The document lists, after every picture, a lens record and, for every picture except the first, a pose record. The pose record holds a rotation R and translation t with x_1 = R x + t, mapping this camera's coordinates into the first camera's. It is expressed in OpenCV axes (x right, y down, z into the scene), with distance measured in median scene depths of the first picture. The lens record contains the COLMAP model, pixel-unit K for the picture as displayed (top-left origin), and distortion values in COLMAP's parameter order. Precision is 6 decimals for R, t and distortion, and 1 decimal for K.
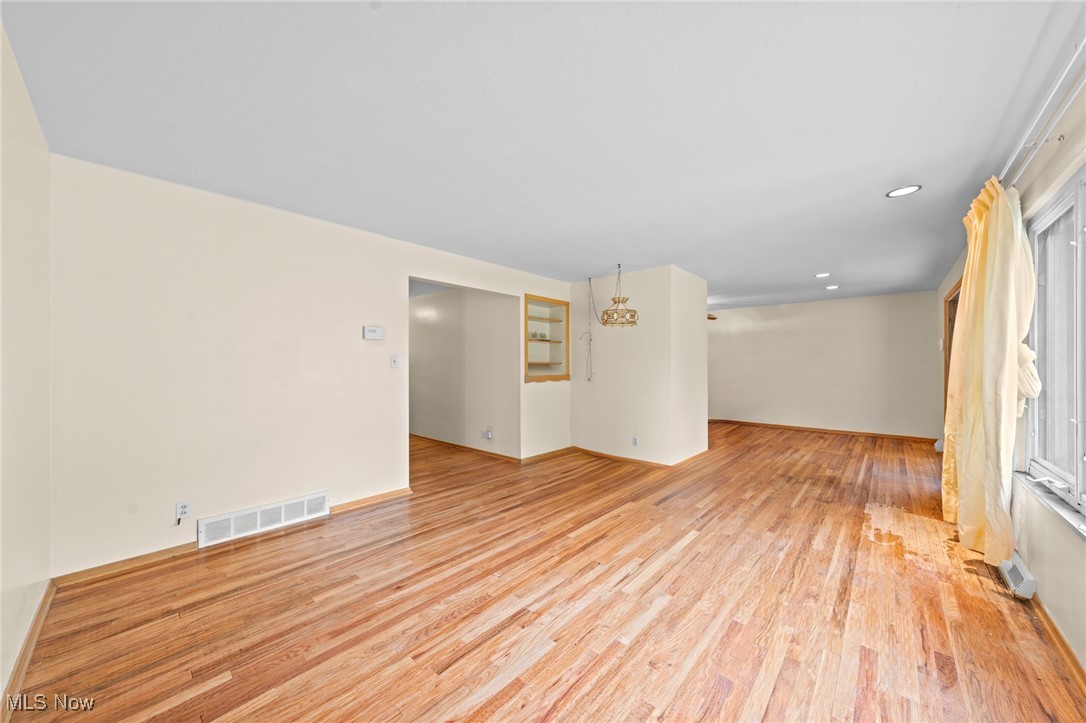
lens RADIAL K [[387.7, 0, 540.8], [0, 387.7, 363.9], [0, 0, 1]] dist [0.000191, -0.000053]
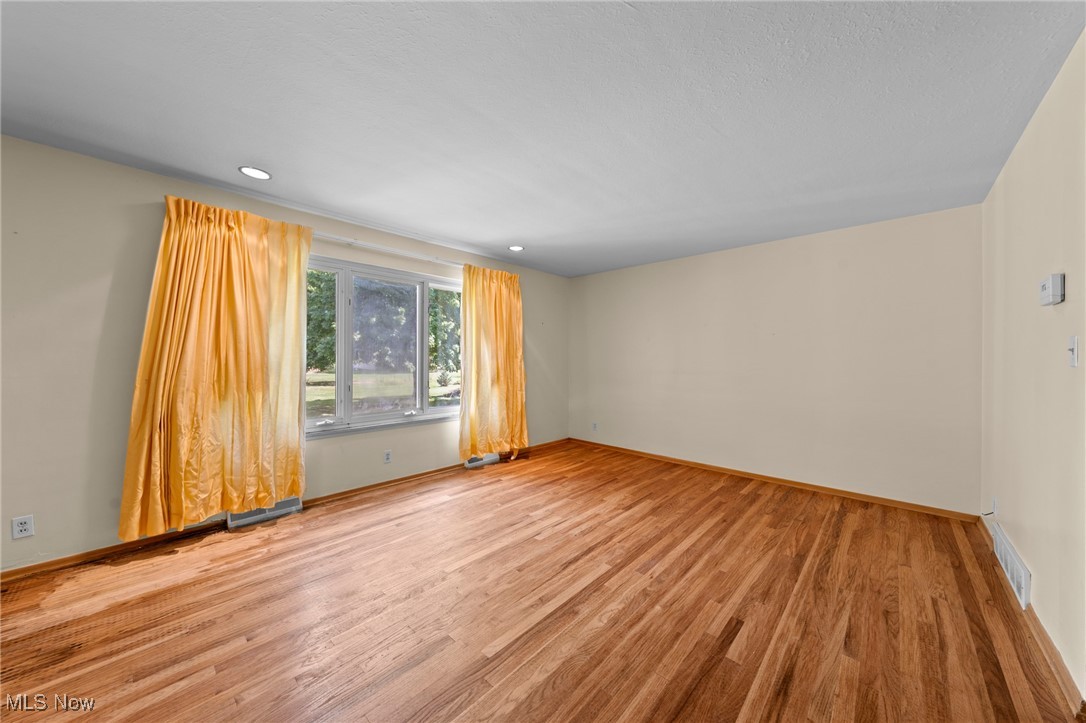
lens RADIAL K [[367.8, 0, 540.4], [0, 367.8, 365.6], [0, 0, 1]] dist [-0.000748, -0.000062]
pose [[-0.999920, -0.005692, 0.011277, 0.224871], [-0.005545, 0.999901, 0.012961, 0.012153], [-0.011349, 0.012897, -0.999852, 1.898548]]
